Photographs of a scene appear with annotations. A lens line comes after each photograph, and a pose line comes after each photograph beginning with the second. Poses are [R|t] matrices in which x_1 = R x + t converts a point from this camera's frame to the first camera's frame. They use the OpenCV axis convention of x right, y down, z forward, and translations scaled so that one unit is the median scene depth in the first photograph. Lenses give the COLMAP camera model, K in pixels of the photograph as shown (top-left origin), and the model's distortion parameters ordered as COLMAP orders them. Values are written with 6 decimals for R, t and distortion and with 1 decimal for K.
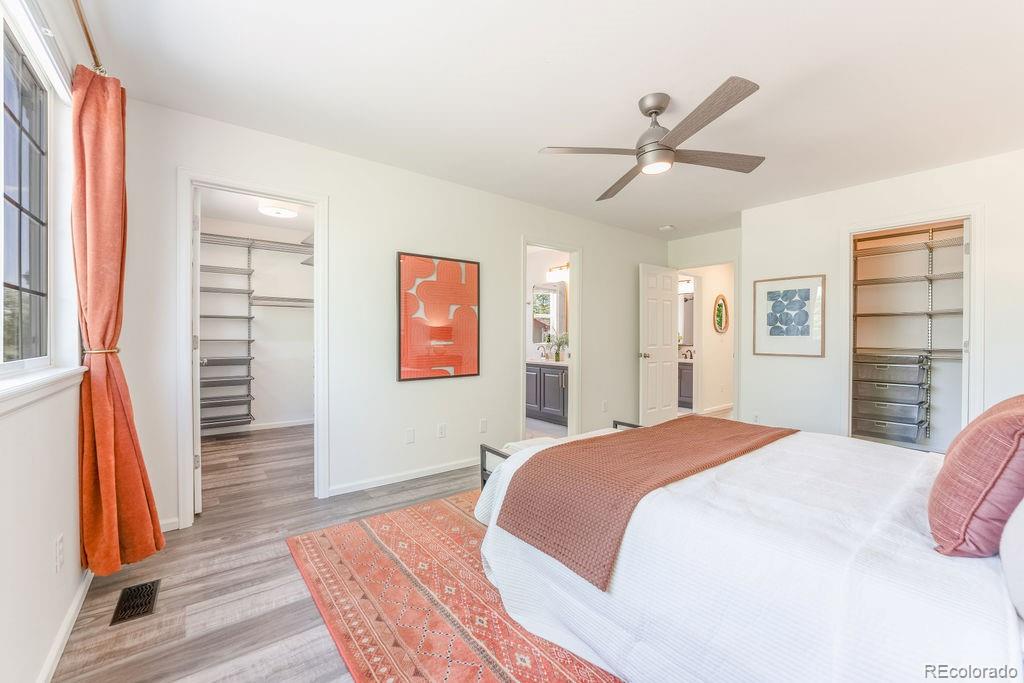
lens RADIAL K [[411.2, 0, 506.6], [0, 411.2, 339.1], [0, 0, 1]] dist [-0.021173, 0.000701]
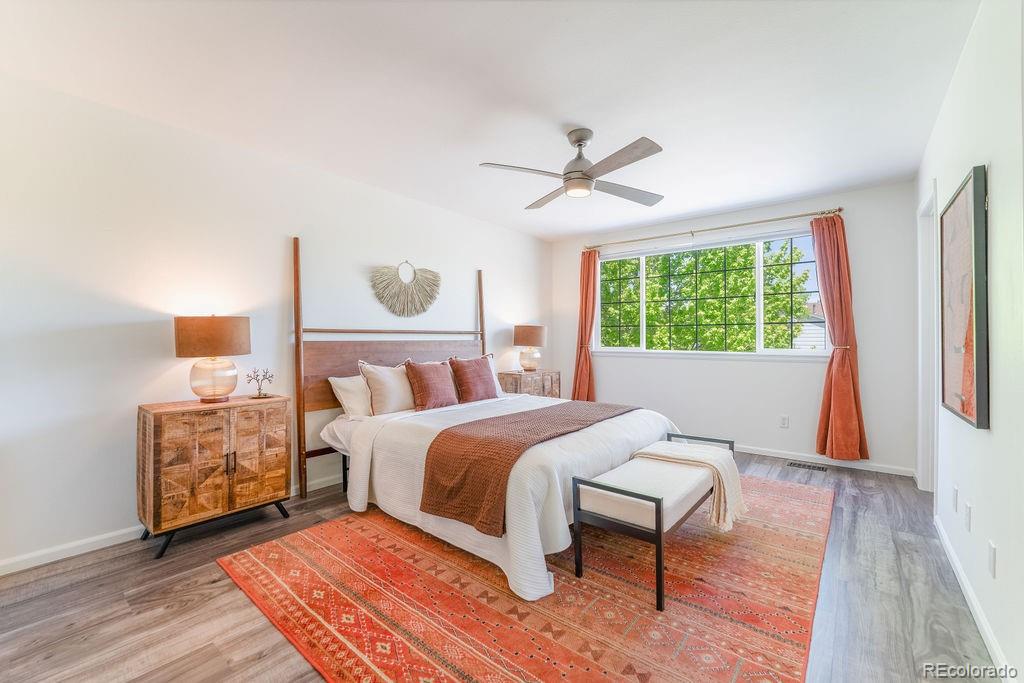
lens RADIAL K [[402.6, 0, 512.0], [0, 402.6, 341.5], [0, 0, 1]] dist [0.000285, 0.000008]
pose [[-0.975394, 0.001562, -0.220464, 0.793926], [0.000090, 0.999978, 0.006690, -0.014154], [0.220469, 0.006505, -0.975372, 2.048070]]
